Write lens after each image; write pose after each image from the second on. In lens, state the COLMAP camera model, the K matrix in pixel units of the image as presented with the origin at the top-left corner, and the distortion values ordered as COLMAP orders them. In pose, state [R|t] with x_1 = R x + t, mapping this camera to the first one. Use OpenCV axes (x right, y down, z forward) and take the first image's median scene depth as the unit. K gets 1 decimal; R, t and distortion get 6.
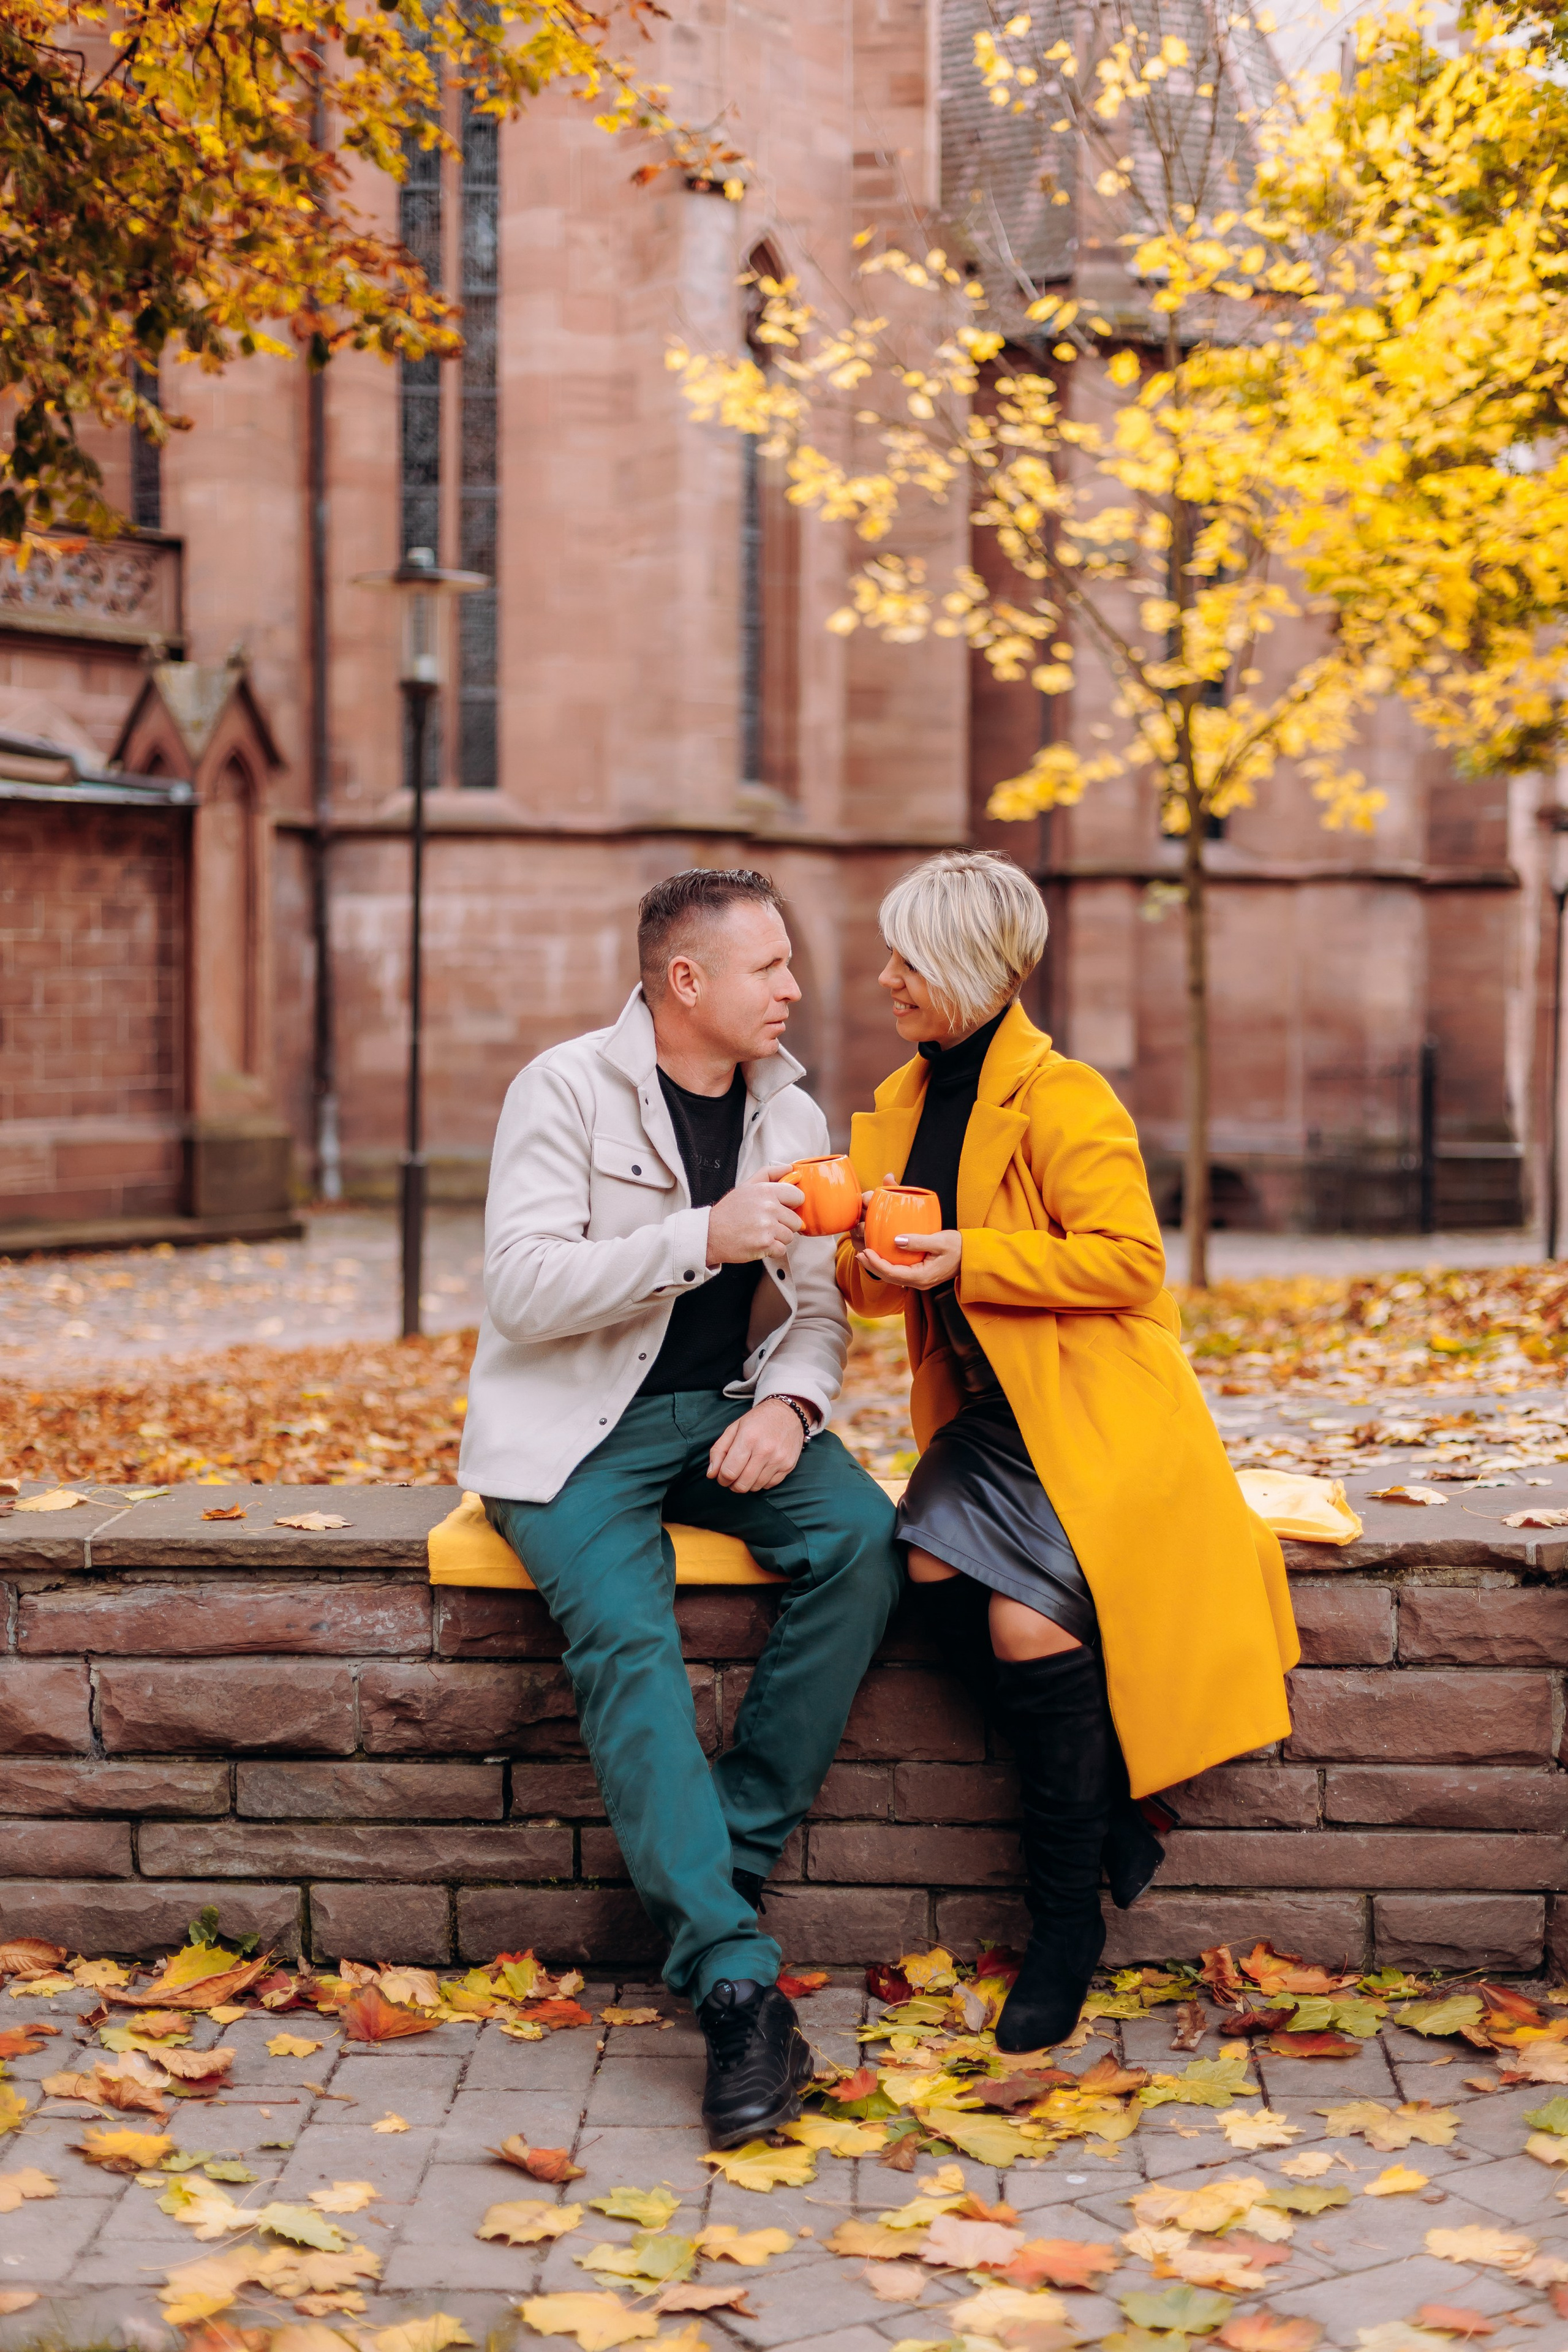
lens RADIAL K [[3902.8, 0, 824.8], [0, 3902.8, 1177.1], [0, 0, 1]] dist [0.004528, -0.054360]
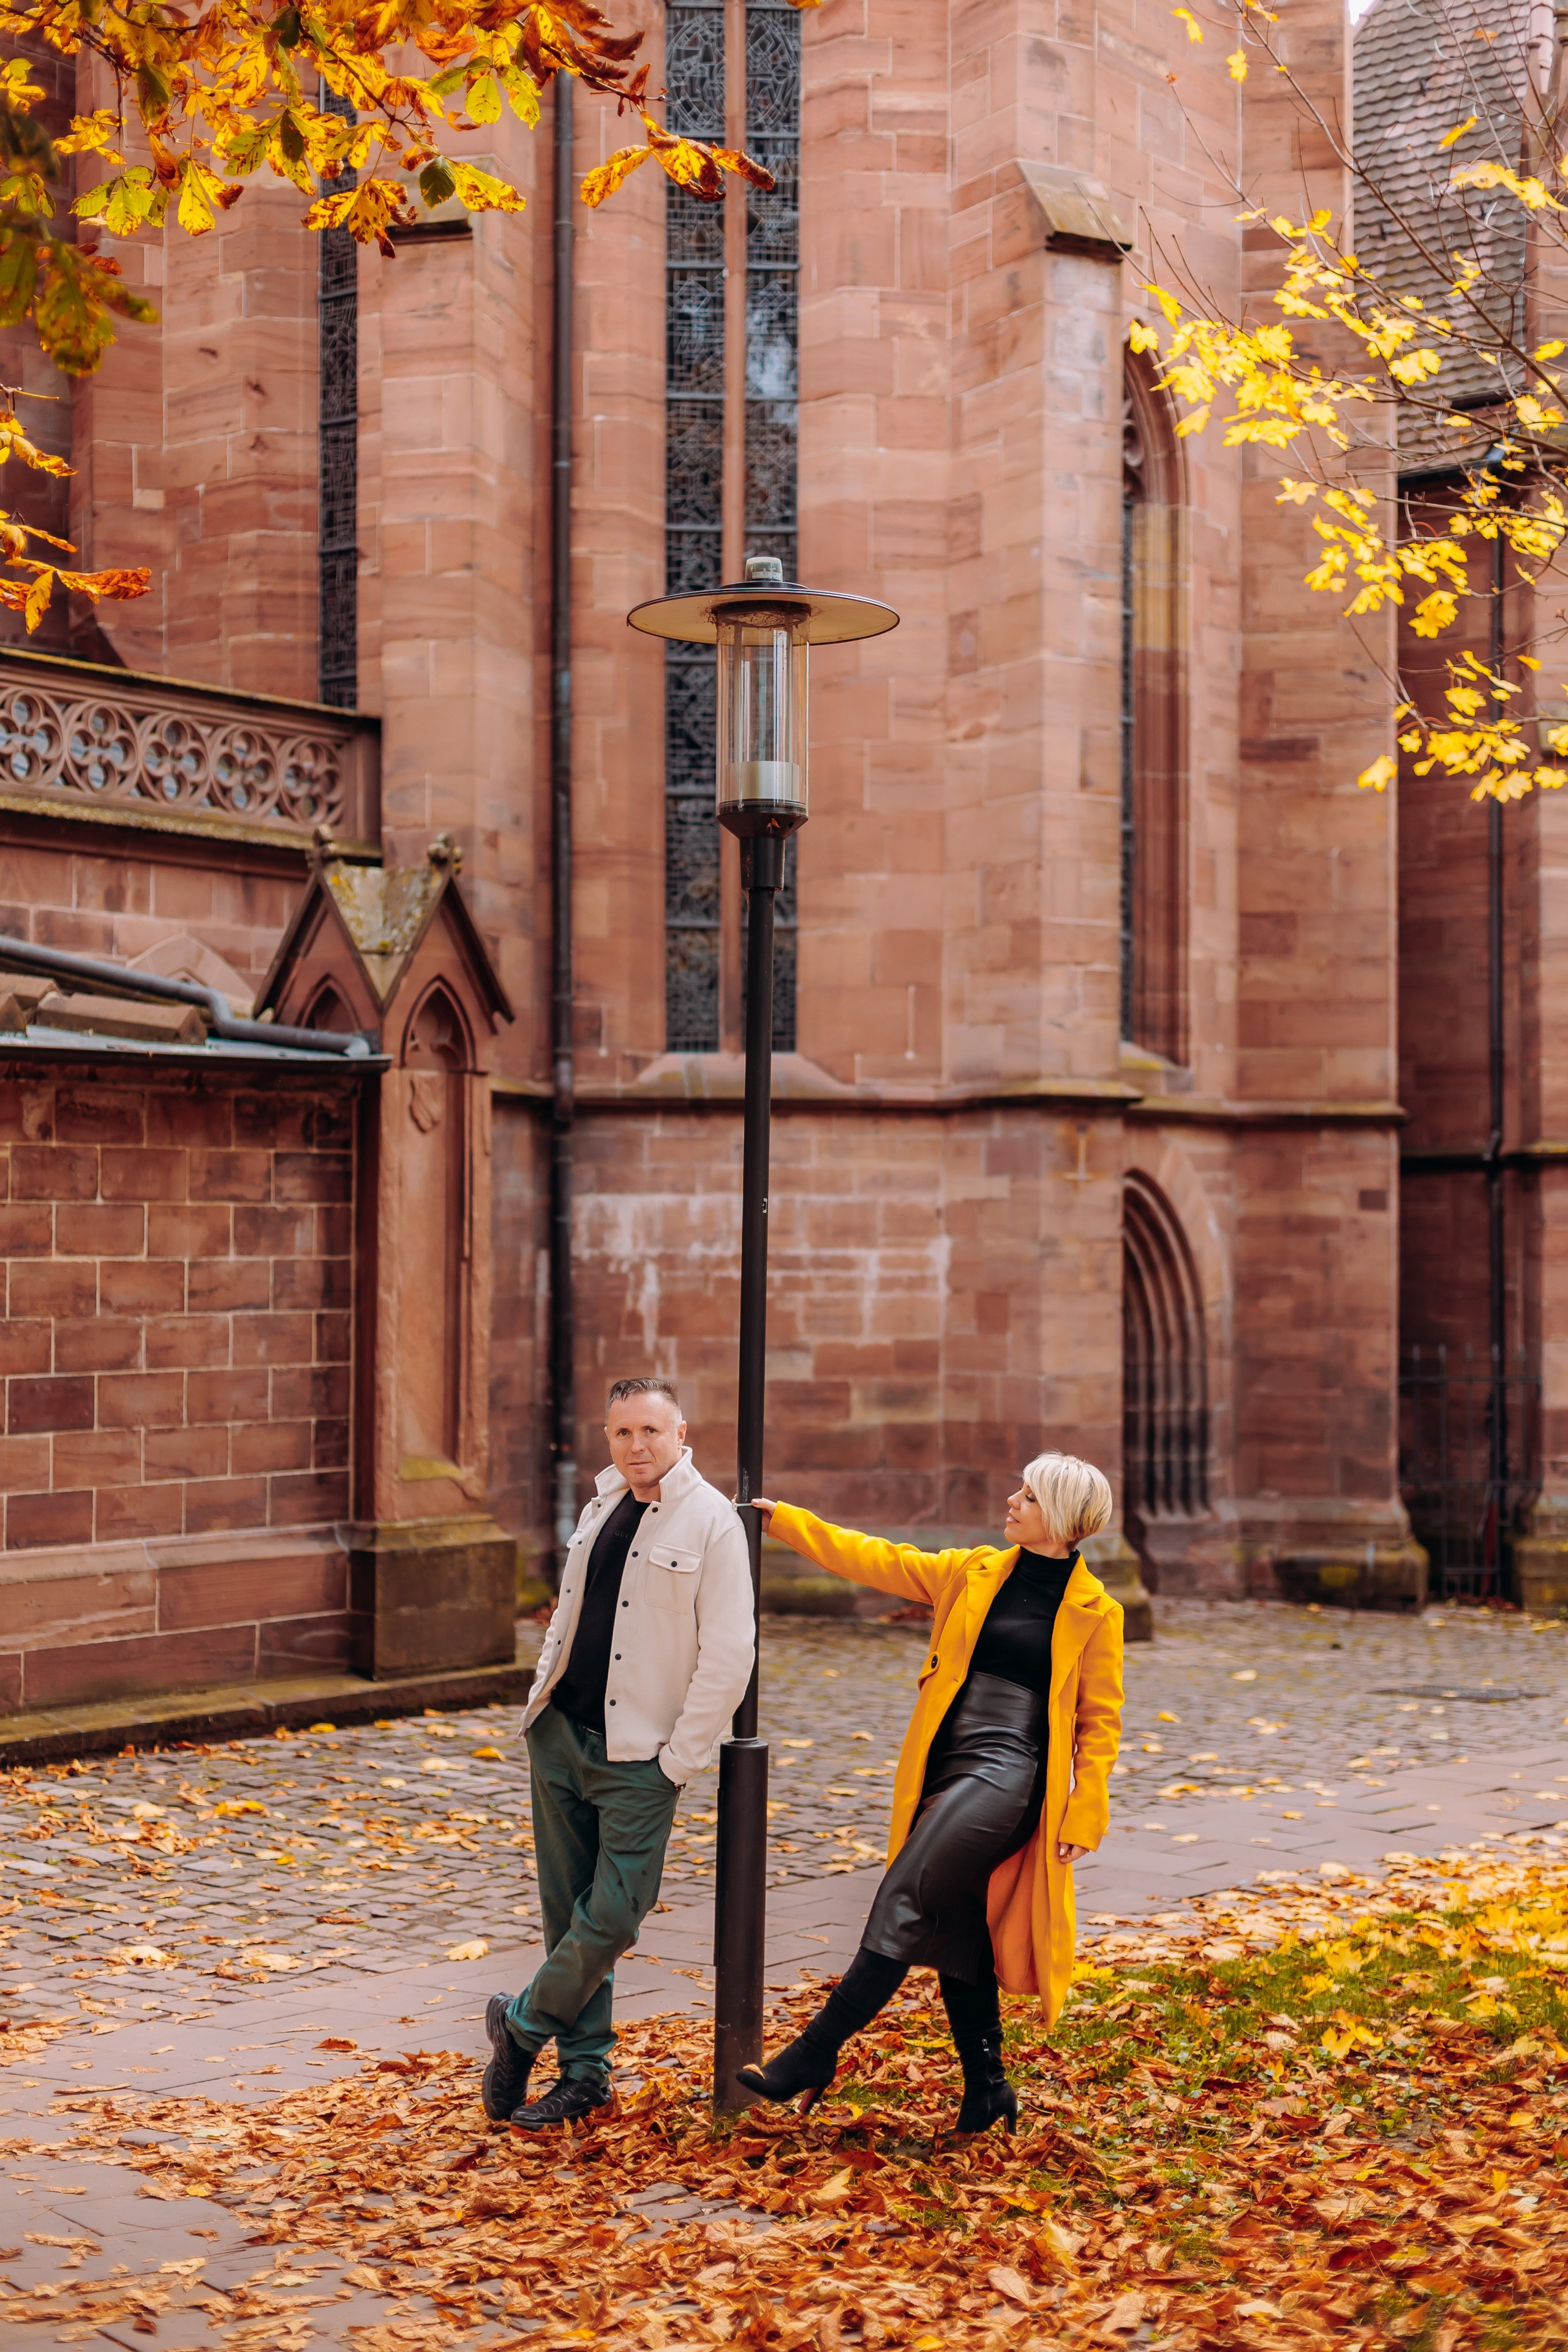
lens RADIAL K [[5038.8, 0, 784.0], [0, 5038.8, 1176.0], [0, 0, 1]] dist [0.055072, -0.307156]
pose [[0.996537, -0.001801, -0.083131, -0.014653], [-0.004342, 0.997275, -0.073652, -0.009704], [0.083037, 0.073758, 0.993813, 0.110259]]
